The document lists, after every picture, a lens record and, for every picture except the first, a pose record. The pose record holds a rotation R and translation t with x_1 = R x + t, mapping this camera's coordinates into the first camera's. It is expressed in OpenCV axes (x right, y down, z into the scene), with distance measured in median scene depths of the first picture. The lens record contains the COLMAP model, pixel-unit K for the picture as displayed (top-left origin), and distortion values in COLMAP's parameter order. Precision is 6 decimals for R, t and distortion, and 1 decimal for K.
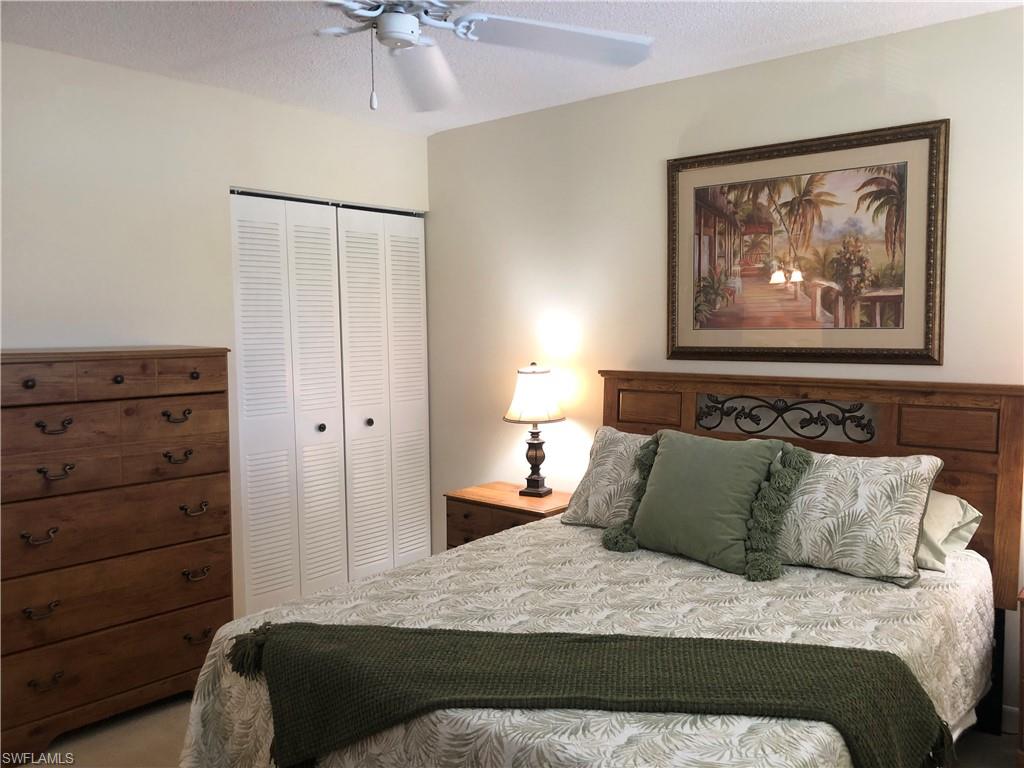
lens RADIAL K [[838.4, 0, 518.3], [0, 838.4, 386.5], [0, 0, 1]] dist [0.035106, -0.045017]
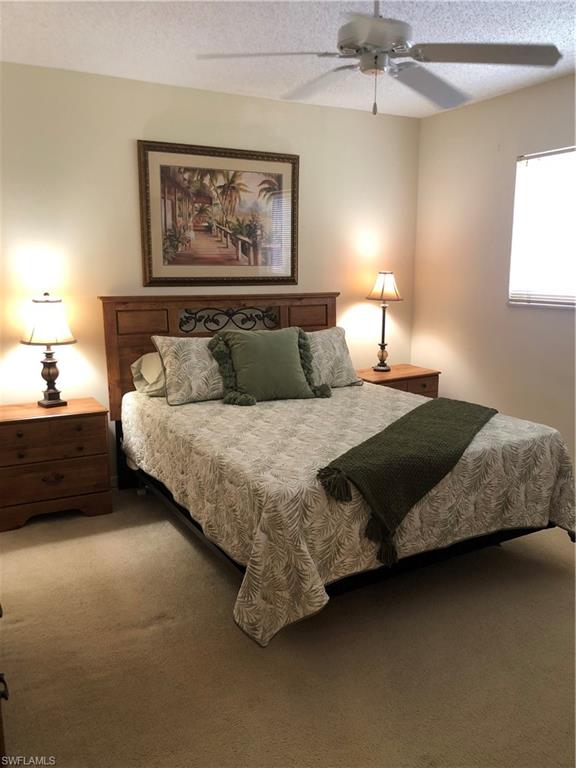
lens RADIAL K [[628.8, 0, 284.5], [0, 628.8, 392.7], [0, 0, 1]] dist [0.035106, -0.045017]
pose [[0.367280, -0.174533, 0.913588, -0.861273], [0.067778, 0.984647, 0.160861, -0.013856], [-0.927637, 0.002840, 0.373471, 0.453322]]
